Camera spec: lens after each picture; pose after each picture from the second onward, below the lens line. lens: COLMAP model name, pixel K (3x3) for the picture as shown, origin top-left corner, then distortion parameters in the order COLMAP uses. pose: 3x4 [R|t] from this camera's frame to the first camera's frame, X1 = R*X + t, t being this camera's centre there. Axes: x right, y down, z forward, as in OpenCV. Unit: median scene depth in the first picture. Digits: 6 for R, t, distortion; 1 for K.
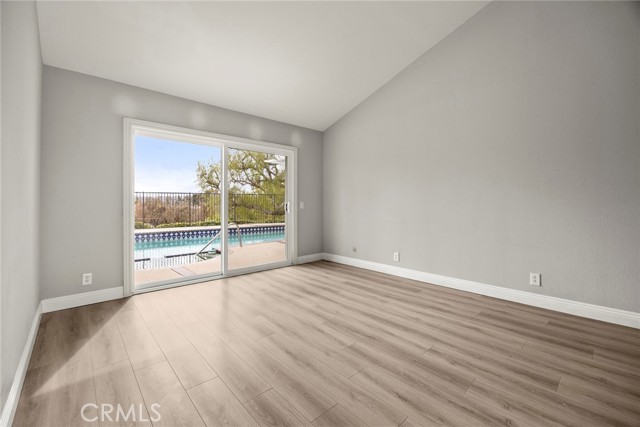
lens RADIAL K [[270.7, 0, 319.4], [0, 270.7, 203.3], [0, 0, 1]] dist [-0.014955, 0.000069]
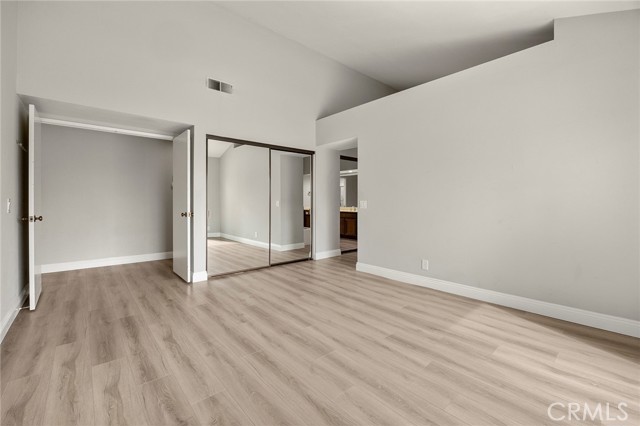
lens RADIAL K [[270.7, 0, 319.4], [0, 270.7, 202.8], [0, 0, 1]] dist [-0.014955, 0.000069]
pose [[-0.999793, 0.000567, 0.020341, 0.039666], [0.000644, 0.999993, 0.003775, -0.002218], [-0.020339, 0.003787, -0.999786, 1.770501]]
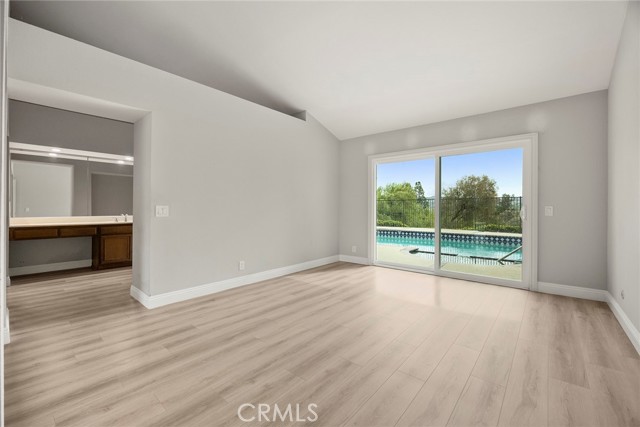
lens RADIAL K [[270.7, 0, 319.4], [0, 270.7, 203.3], [0, 0, 1]] dist [-0.014955, 0.000069]
pose [[0.119167, -0.014671, -0.992766, 1.082095], [-0.002367, 0.999884, -0.015060, -0.003064], [0.992871, 0.004145, 0.119118, 0.620033]]
